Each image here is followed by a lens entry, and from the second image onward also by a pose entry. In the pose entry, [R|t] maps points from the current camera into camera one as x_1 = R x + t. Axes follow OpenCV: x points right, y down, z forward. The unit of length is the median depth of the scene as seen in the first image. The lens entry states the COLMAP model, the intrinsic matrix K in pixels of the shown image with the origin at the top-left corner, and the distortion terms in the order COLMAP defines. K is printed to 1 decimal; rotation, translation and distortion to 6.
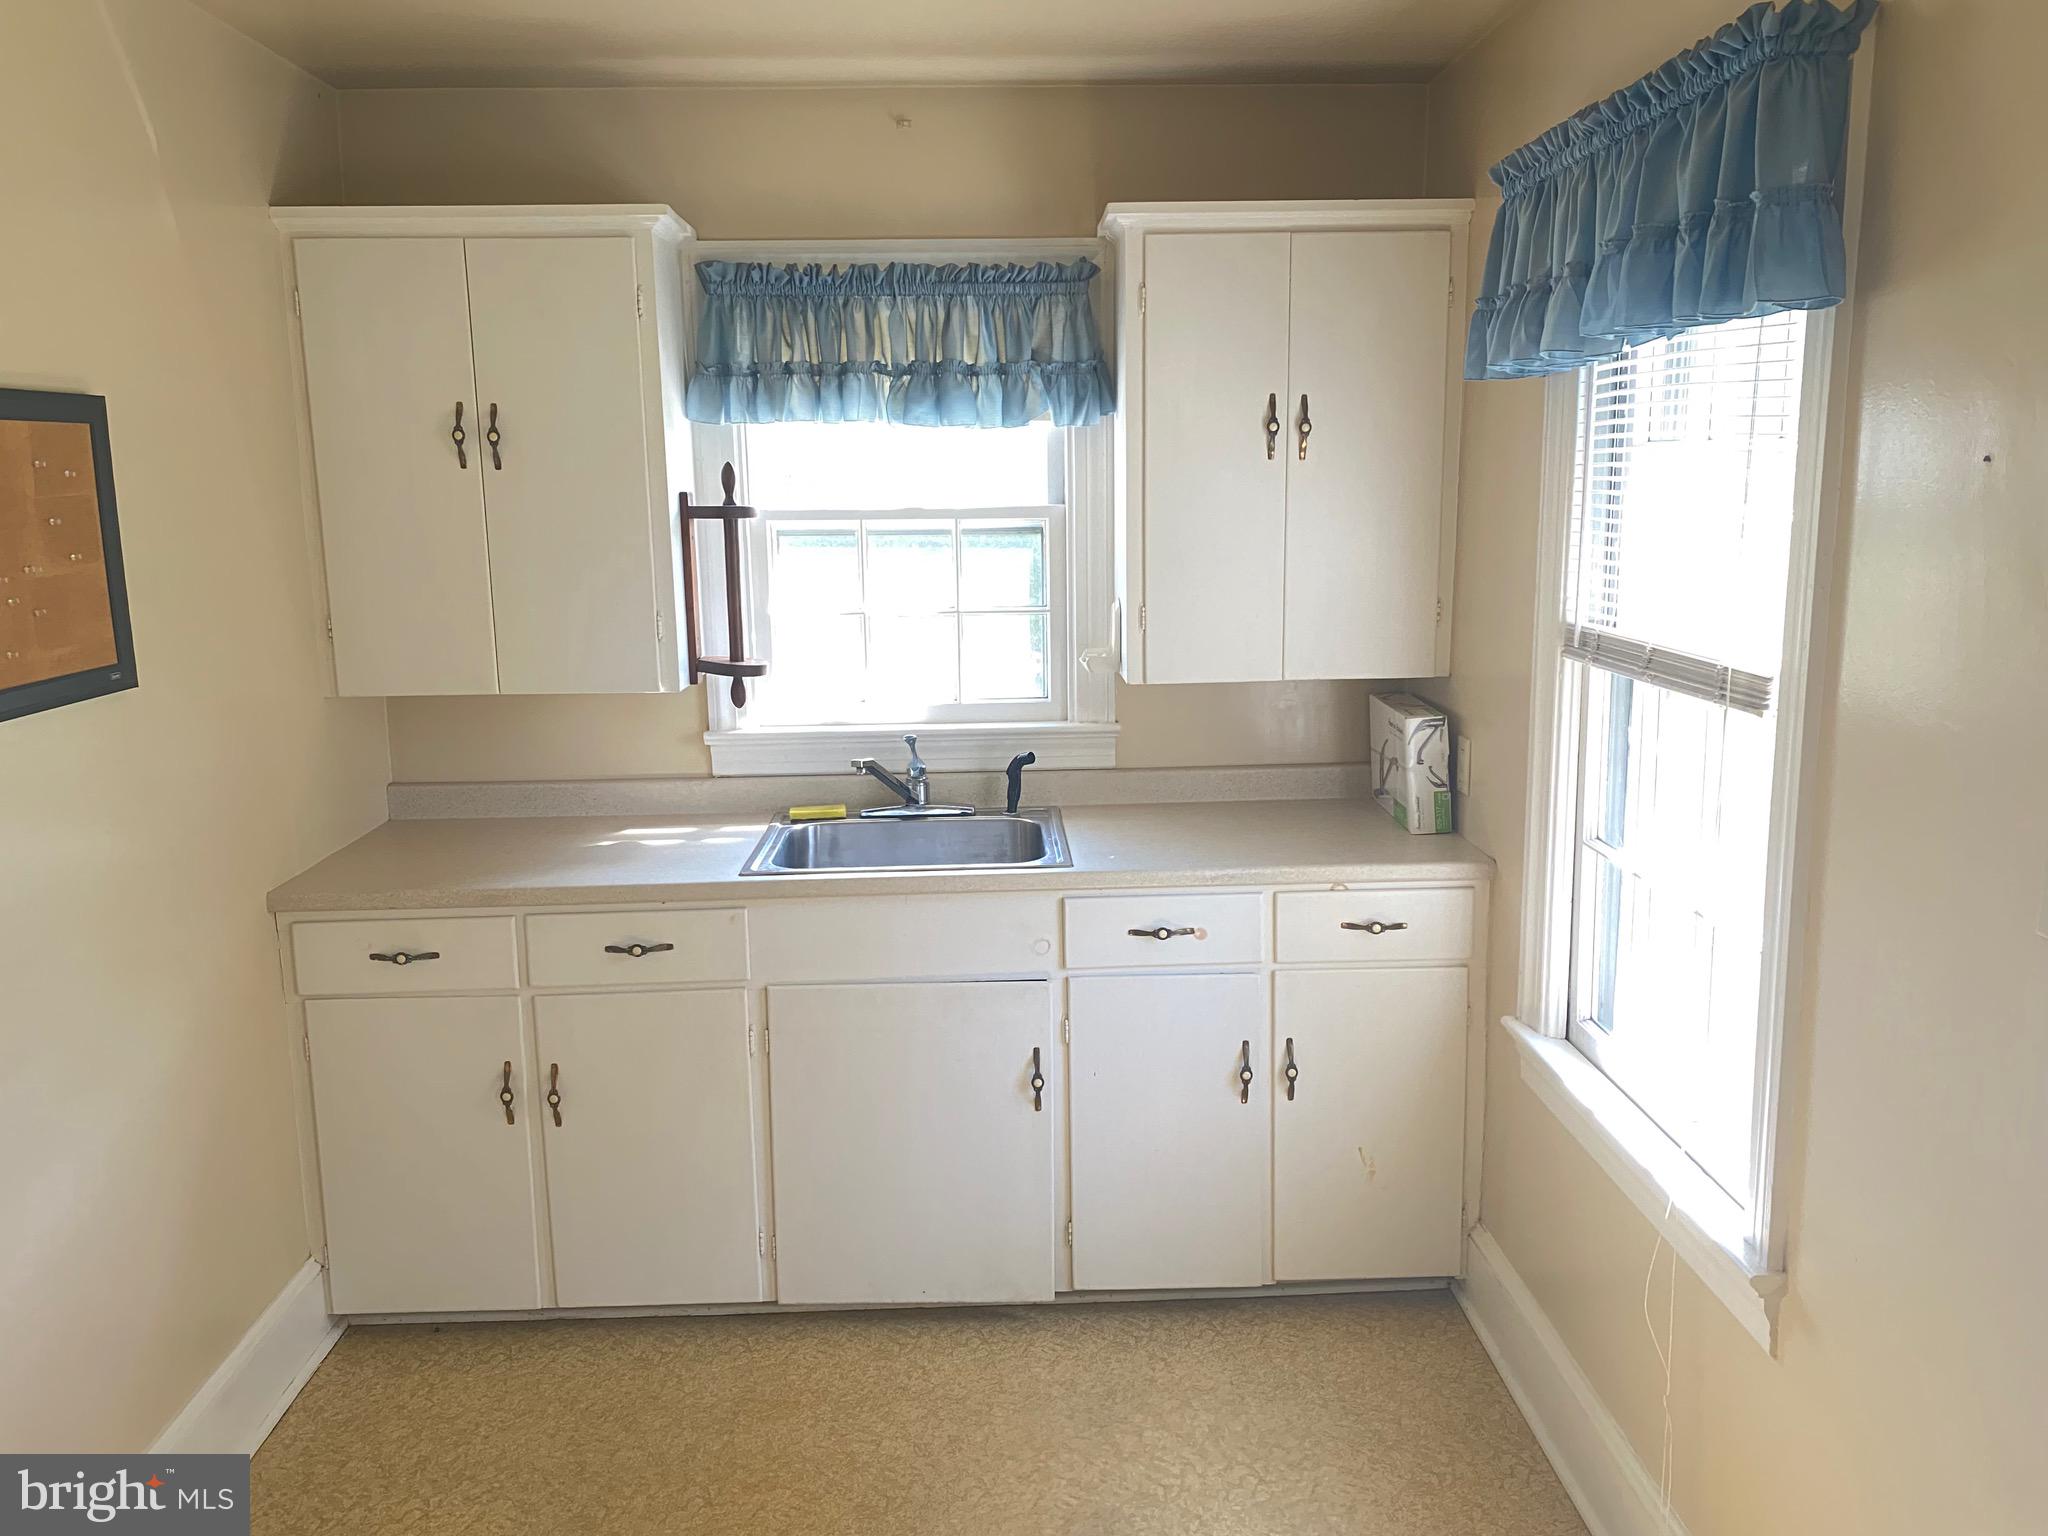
lens RADIAL K [[1580.4, 0, 1029.2], [0, 1580.4, 757.3], [0, 0, 1]] dist [0.064505, -0.073401]
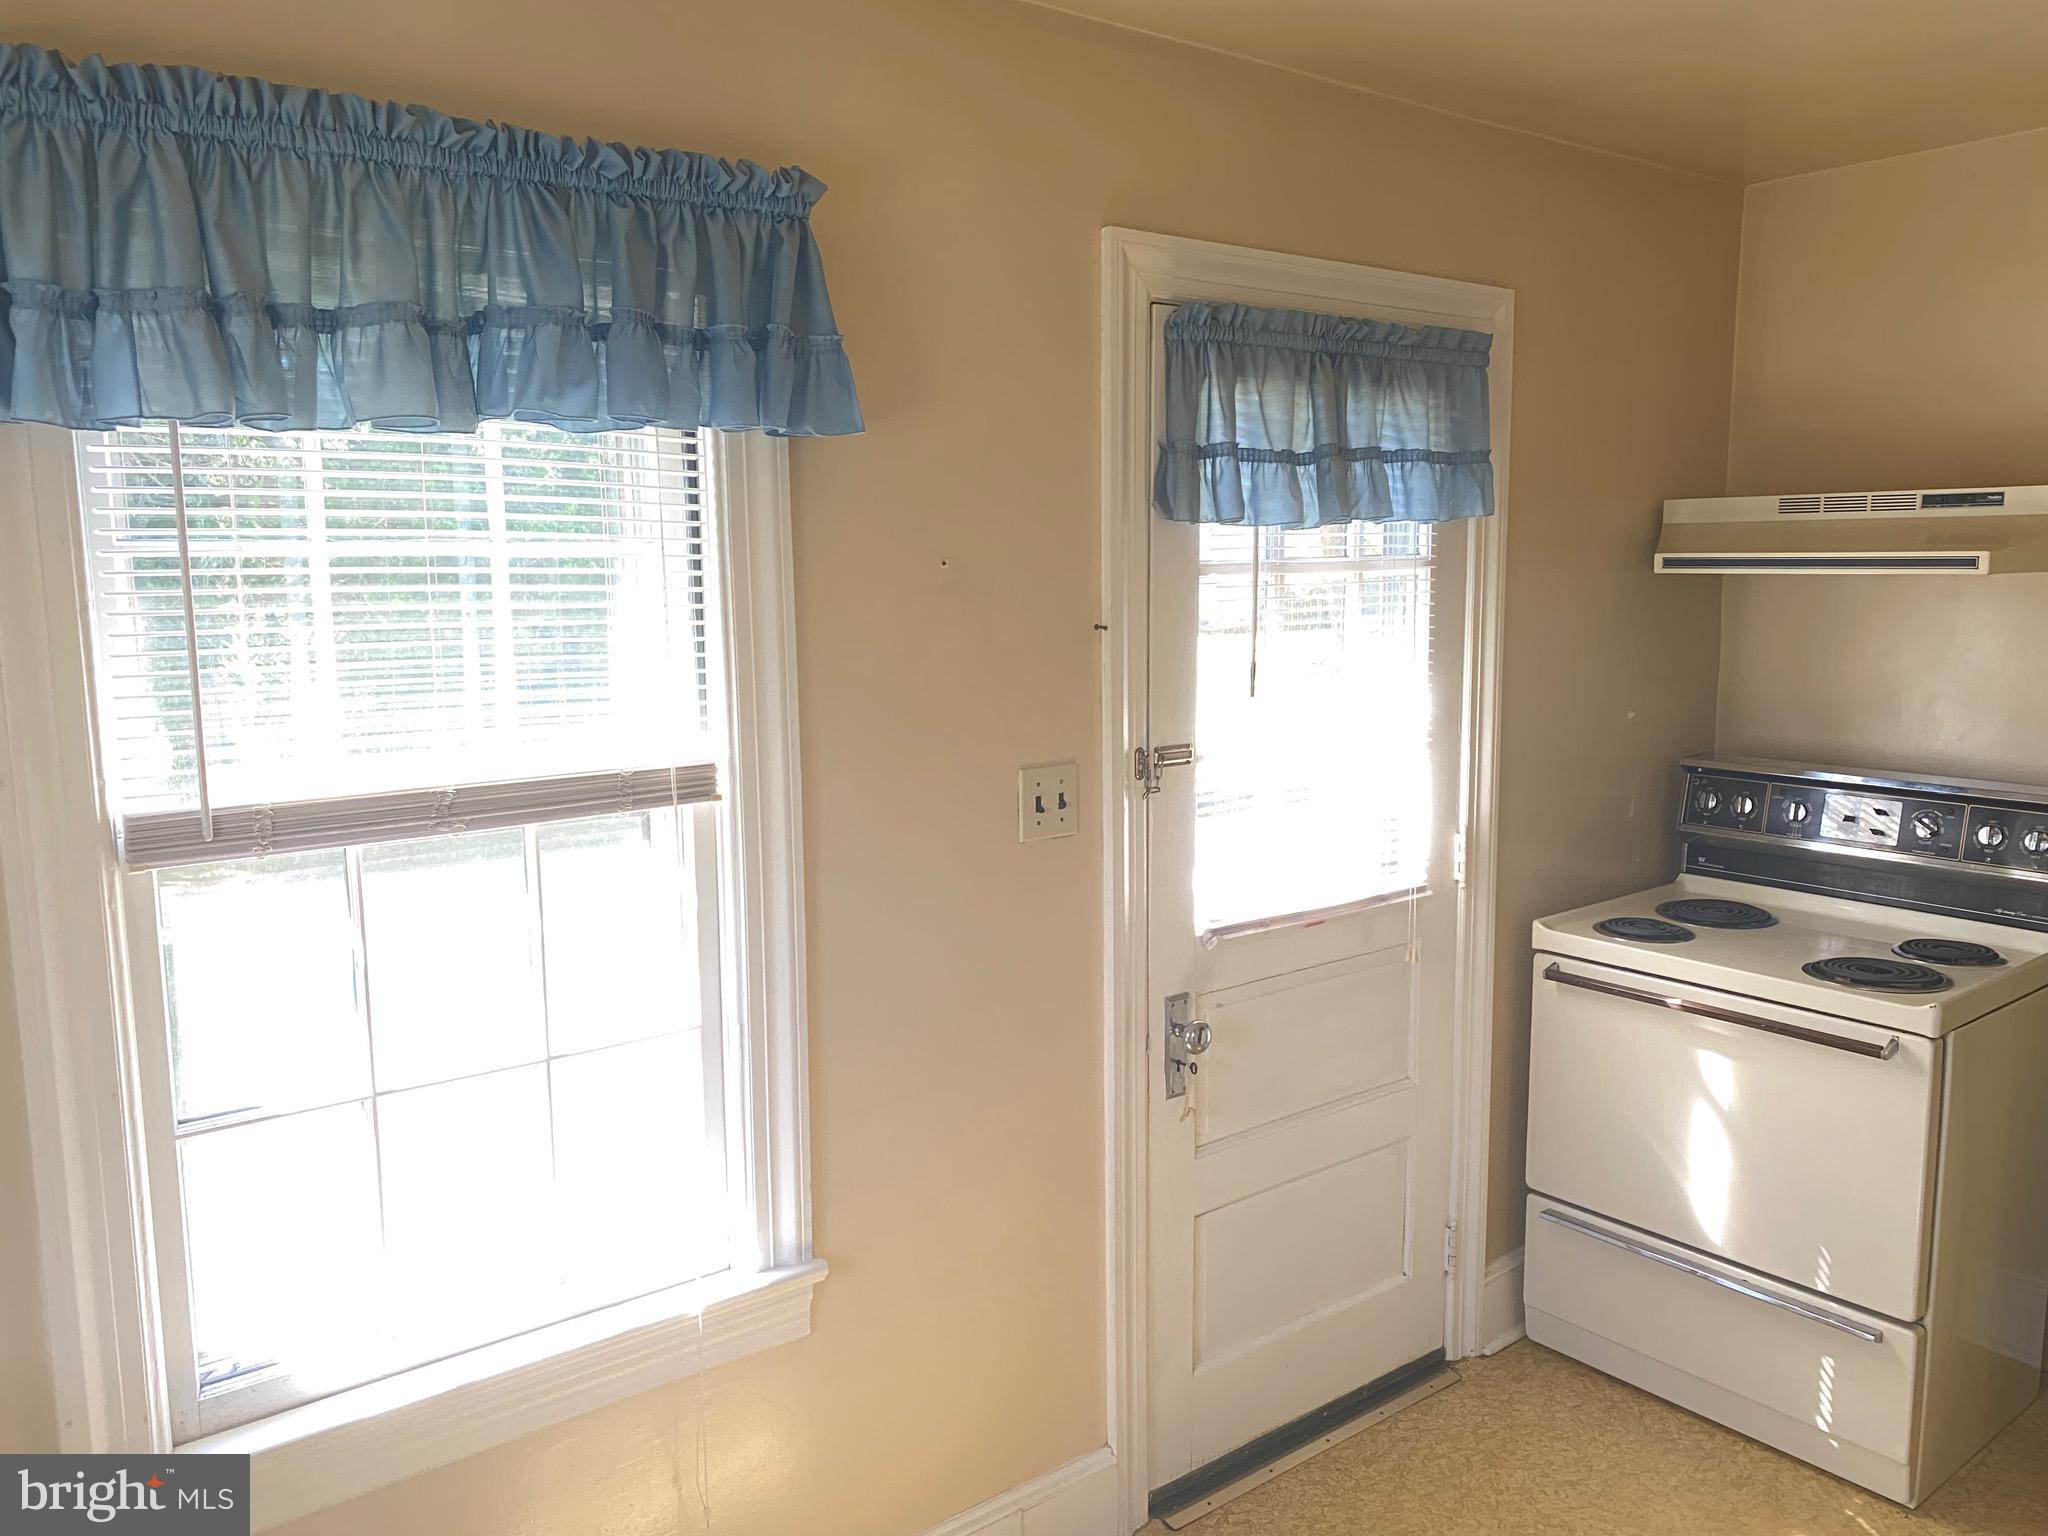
lens RADIAL K [[1580.4, 0, 1037.6], [0, 1580.4, 768.7], [0, 0, 1]] dist [0.064505, -0.073401]
pose [[-0.601085, -0.092799, 0.793779, -0.331040], [0.158126, 0.959790, 0.231948, -0.166241], [-0.783385, 0.264938, -0.562242, 0.911376]]
